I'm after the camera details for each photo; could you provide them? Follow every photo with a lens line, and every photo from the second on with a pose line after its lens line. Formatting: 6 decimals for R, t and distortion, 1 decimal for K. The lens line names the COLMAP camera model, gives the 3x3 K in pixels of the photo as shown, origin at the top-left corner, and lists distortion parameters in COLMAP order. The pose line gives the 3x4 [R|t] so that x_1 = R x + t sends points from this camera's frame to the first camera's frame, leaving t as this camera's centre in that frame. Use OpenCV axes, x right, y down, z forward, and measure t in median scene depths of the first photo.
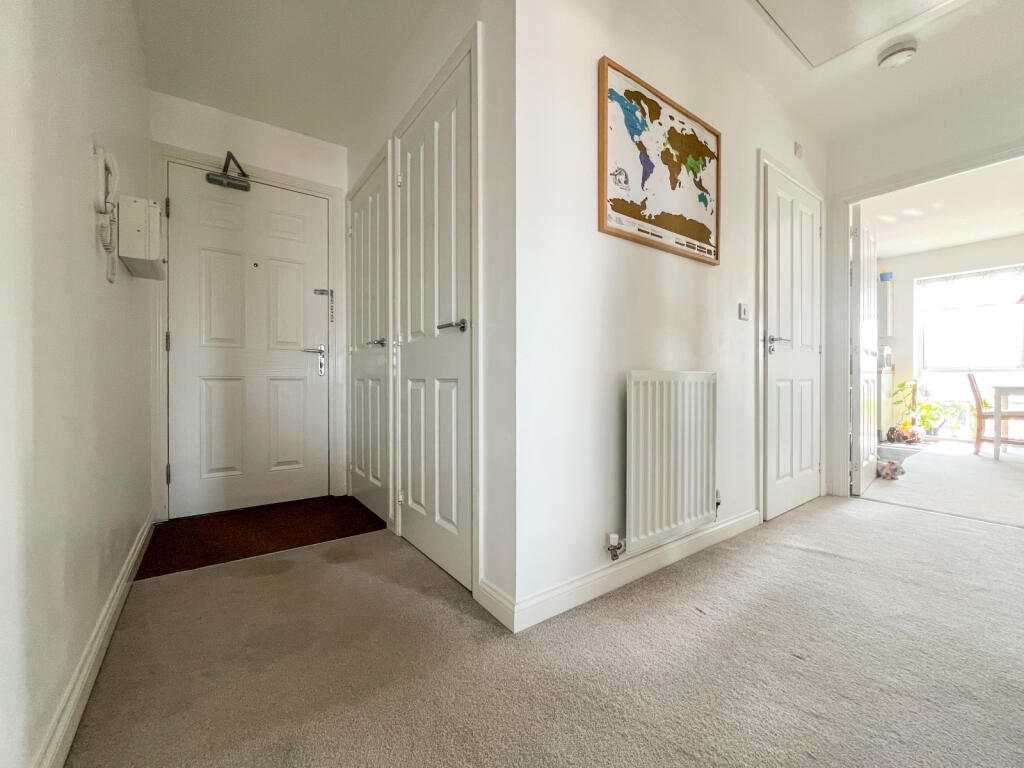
lens RADIAL K [[409.8, 0, 507.8], [0, 409.8, 380.7], [0, 0, 1]] dist [-0.002601, -0.000691]
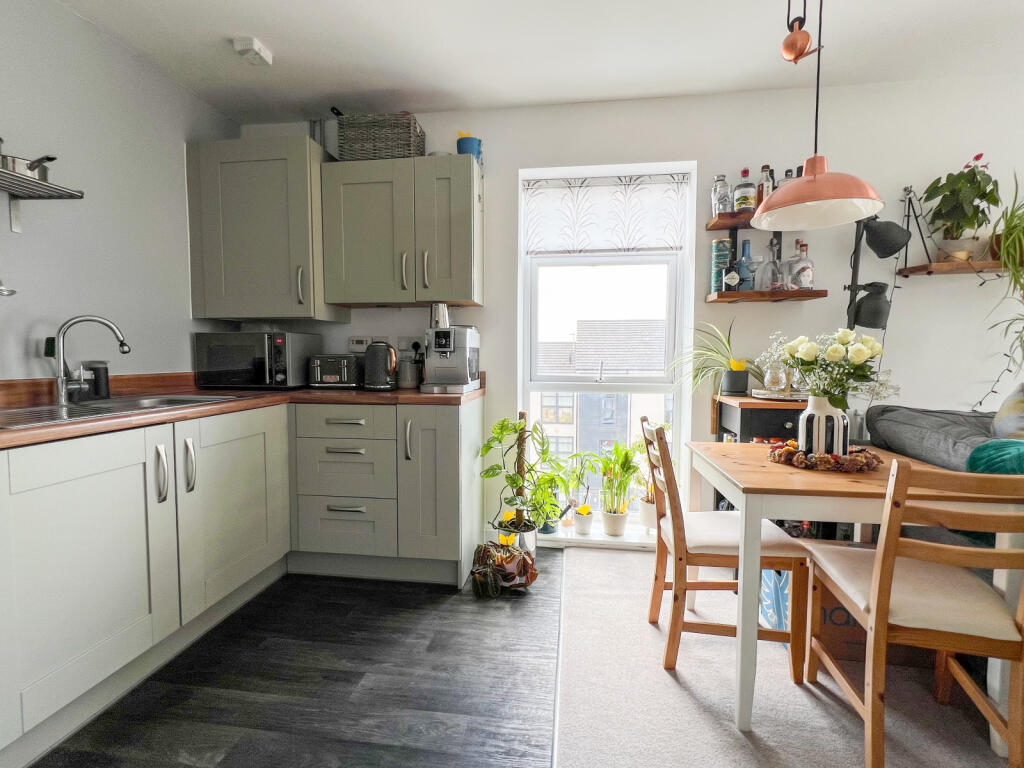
lens RADIAL K [[482.9, 0, 510.1], [0, 482.9, 384.0], [0, 0, 1]] dist [-0.000078, 0.000118]
pose [[0.686167, -0.034475, 0.726627, 0.628719], [-0.003519, 0.998707, 0.050707, -0.055887], [-0.727435, -0.037350, 0.685159, 0.668916]]
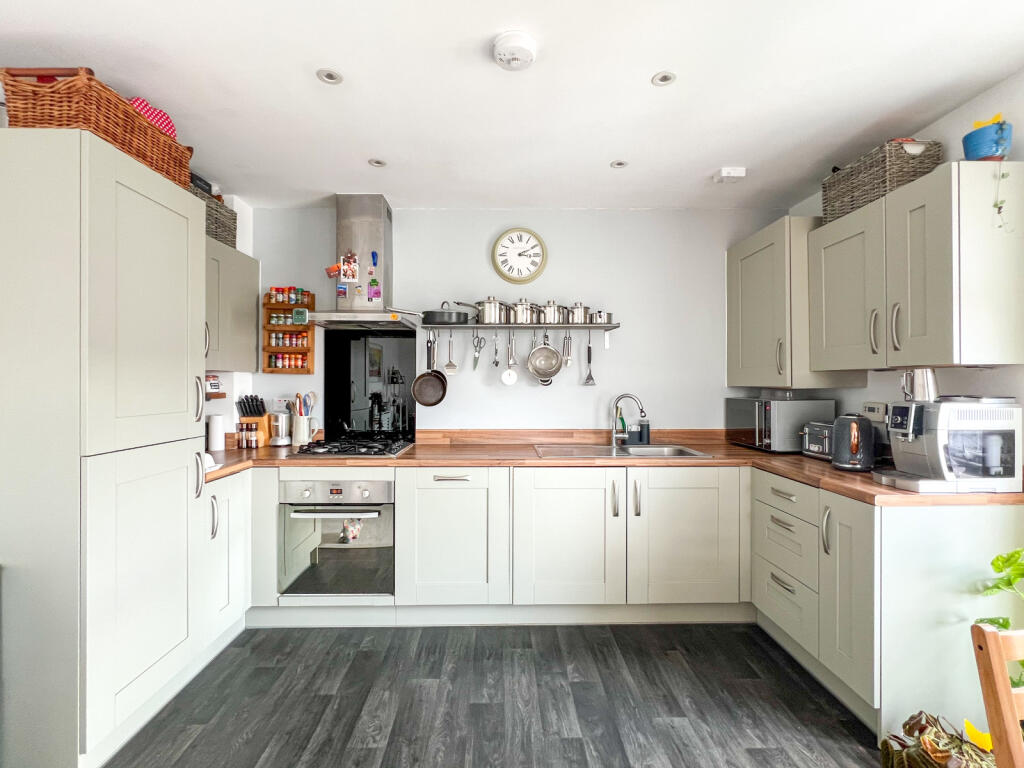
lens RADIAL K [[482.9, 0, 510.7], [0, 482.9, 382.7], [0, 0, 1]] dist [-0.000078, 0.000118]
pose [[0.825592, 0.003778, -0.564254, 0.880224], [-0.006282, 0.999977, -0.002496, -0.096830], [0.564232, 0.005605, 0.825597, 0.576580]]
